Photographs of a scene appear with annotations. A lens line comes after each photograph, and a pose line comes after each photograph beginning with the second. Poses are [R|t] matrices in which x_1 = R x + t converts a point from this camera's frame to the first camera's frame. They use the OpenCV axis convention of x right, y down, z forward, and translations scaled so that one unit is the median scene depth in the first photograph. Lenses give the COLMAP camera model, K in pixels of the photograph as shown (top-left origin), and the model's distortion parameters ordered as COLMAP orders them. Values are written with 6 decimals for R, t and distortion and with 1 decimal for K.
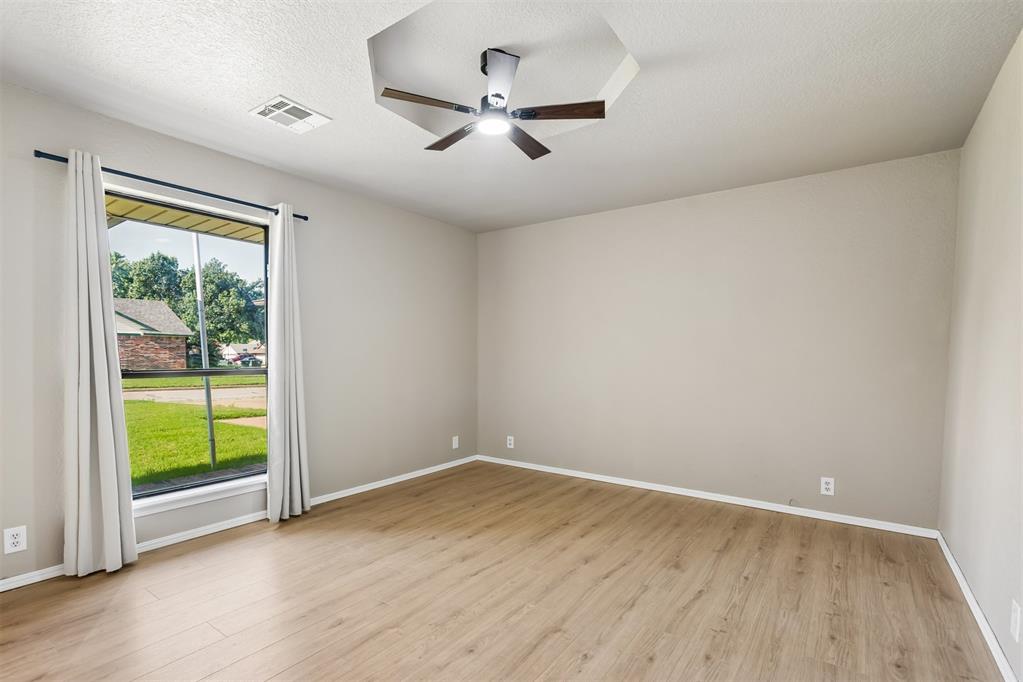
lens RADIAL K [[469.7, 0, 510.6], [0, 469.7, 343.2], [0, 0, 1]] dist [0.004873, 0.000849]
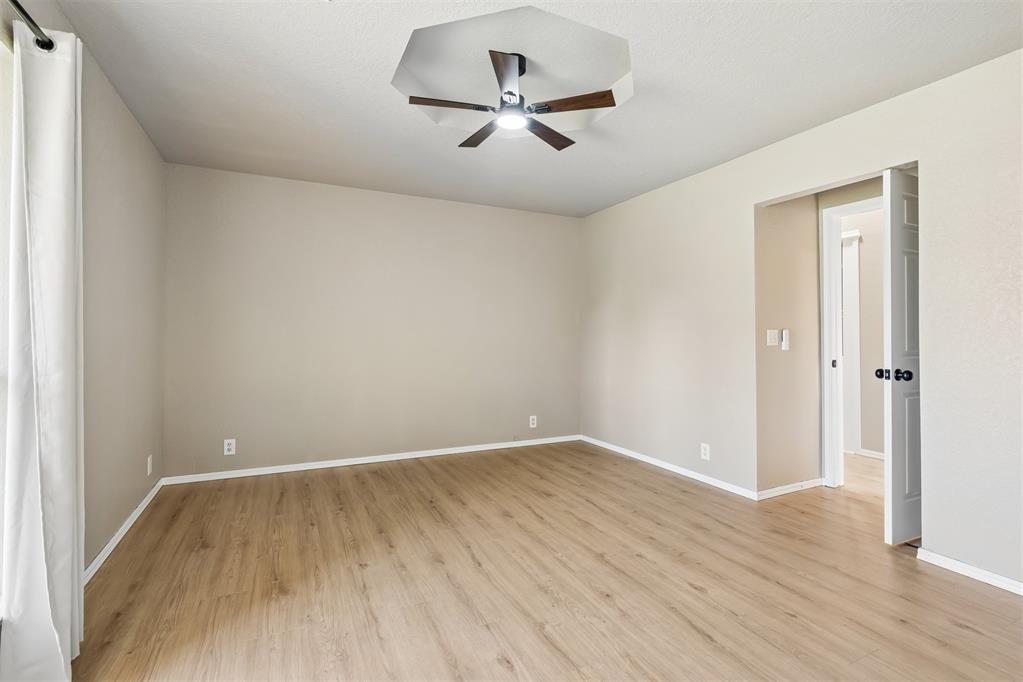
lens RADIAL K [[469.7, 0, 510.8], [0, 469.7, 339.0], [0, 0, 1]] dist [0.004873, 0.000849]
pose [[0.470115, -0.004128, 0.882595, -0.731356], [-0.033291, 0.999195, 0.022406, 0.015875], [-0.881977, -0.039916, 0.469599, 0.434671]]
